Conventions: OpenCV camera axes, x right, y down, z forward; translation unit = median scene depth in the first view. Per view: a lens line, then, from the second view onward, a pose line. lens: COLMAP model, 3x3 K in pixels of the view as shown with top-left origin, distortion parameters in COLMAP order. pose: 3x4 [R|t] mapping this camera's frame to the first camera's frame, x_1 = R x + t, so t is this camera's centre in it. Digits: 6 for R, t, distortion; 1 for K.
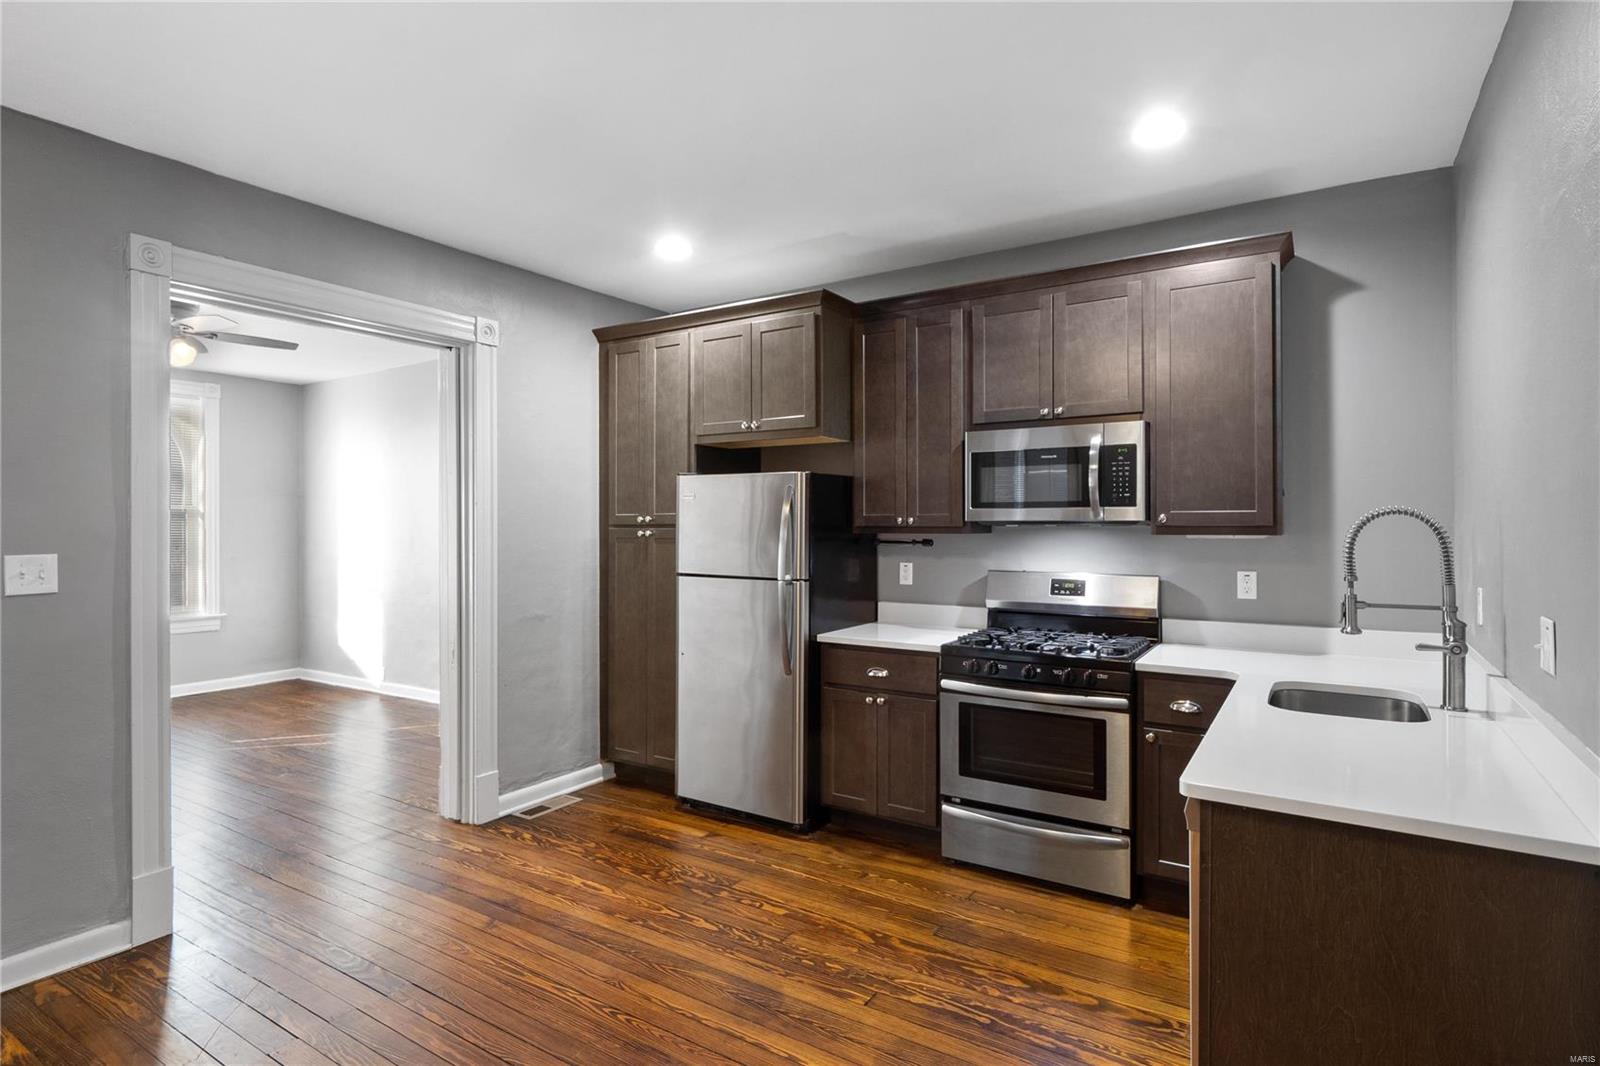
lens RADIAL K [[824.6, 0, 793.9], [0, 824.6, 521.6], [0, 0, 1]] dist [0.002857, -0.000289]
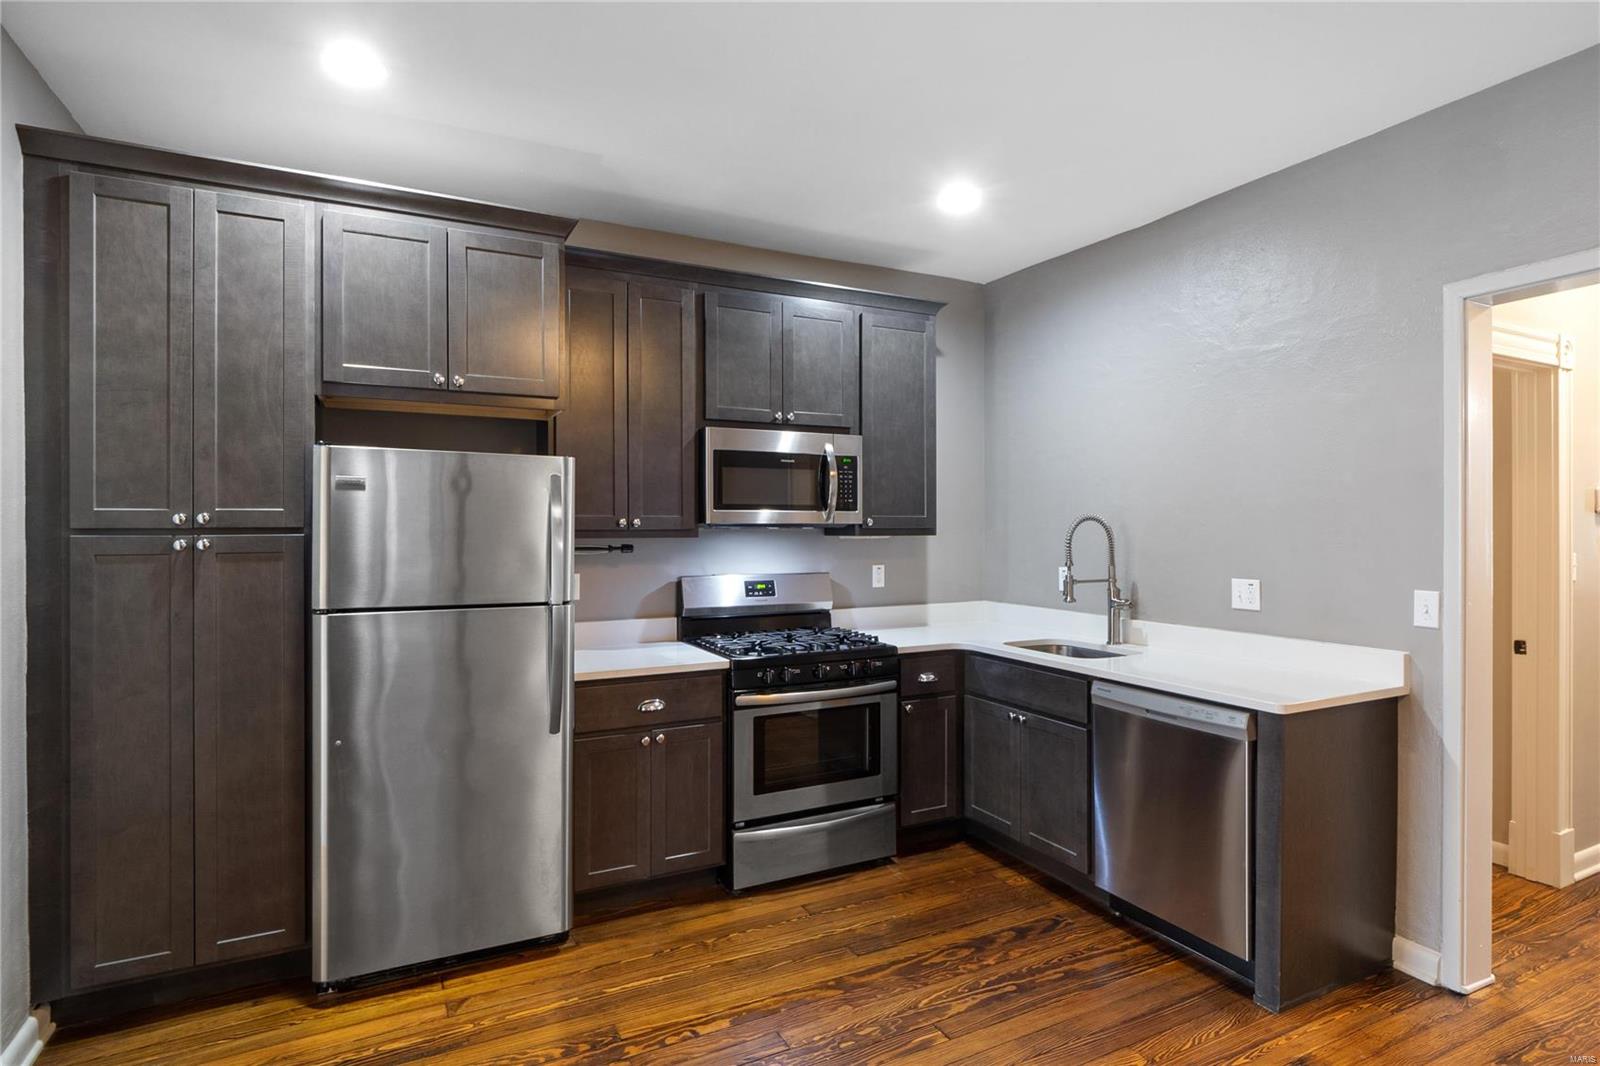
lens RADIAL K [[826.3, 0, 795.0], [0, 826.3, 526.4], [0, 0, 1]] dist [-0.001032, 0.000782]
pose [[0.502260, -0.000047, 0.864717, -0.542005], [-0.002156, 0.999997, 0.001307, 0.001057], [-0.864714, -0.002521, 0.502258, 0.453757]]
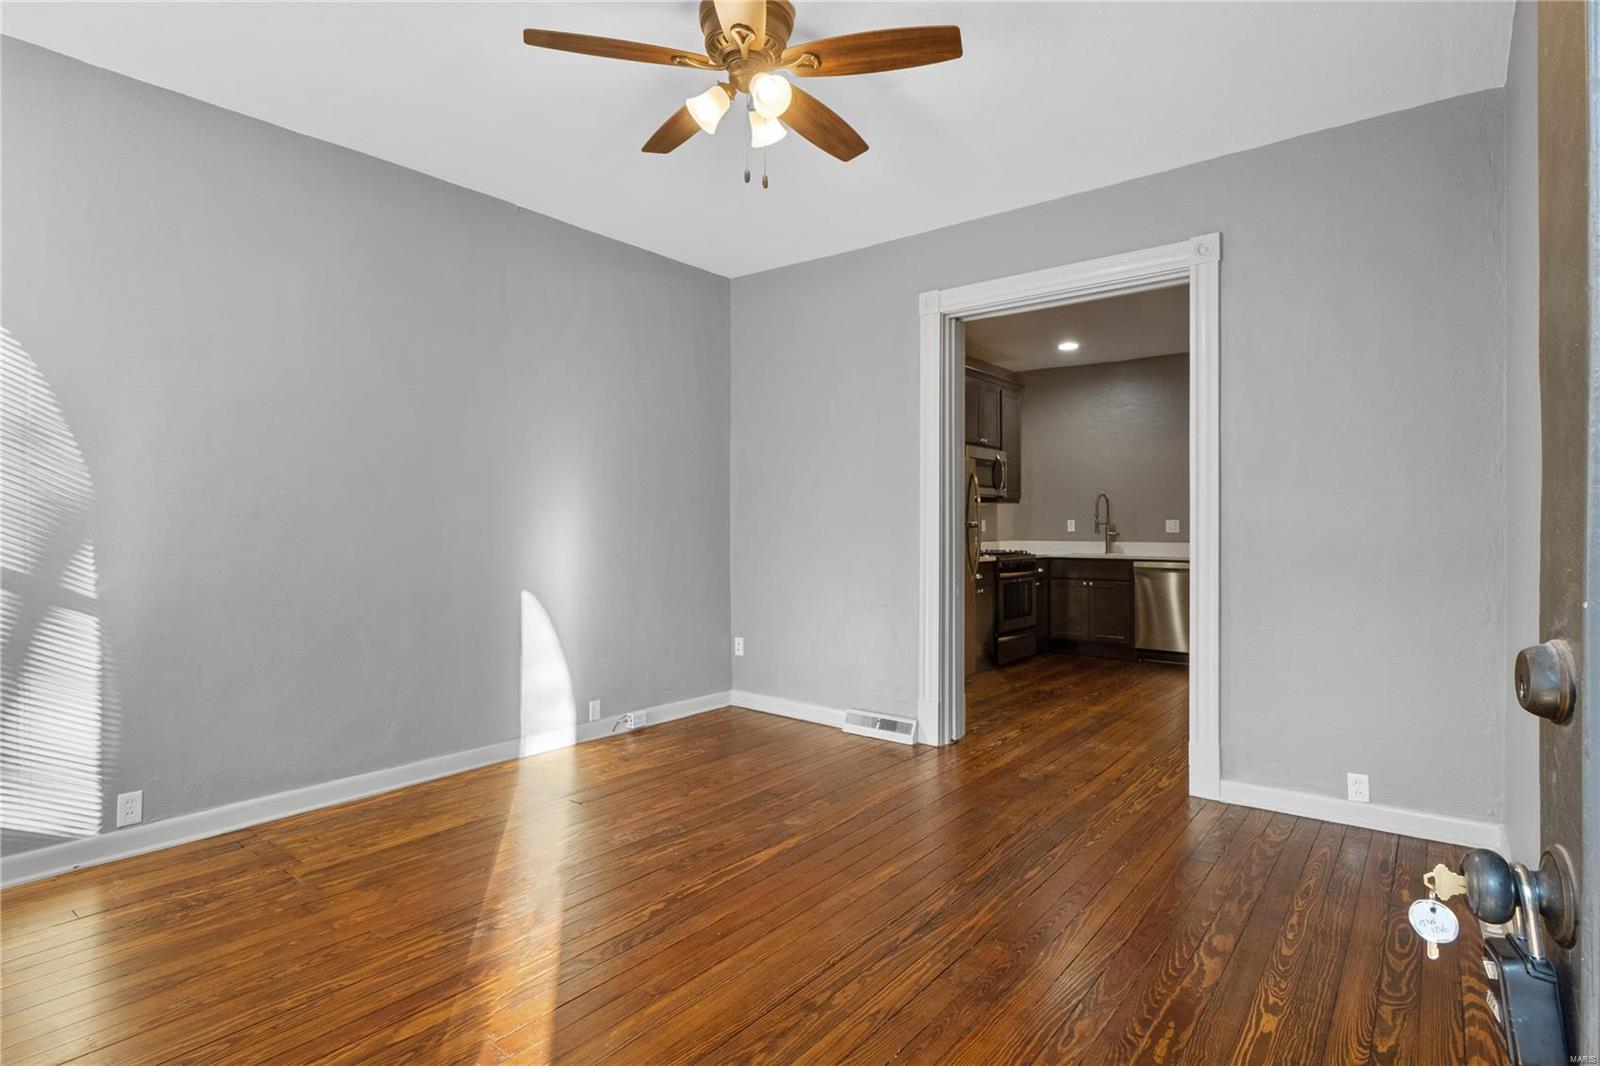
lens RADIAL K [[822.9, 0, 794.8], [0, 822.9, 525.2], [0, 0, 1]] dist [0.000562, -0.001024]
pose [[0.101928, 0.004984, 0.994779, -1.684155], [-0.002689, 0.999985, -0.004734, 0.081403], [-0.994788, -0.002192, 0.101940, 1.202453]]
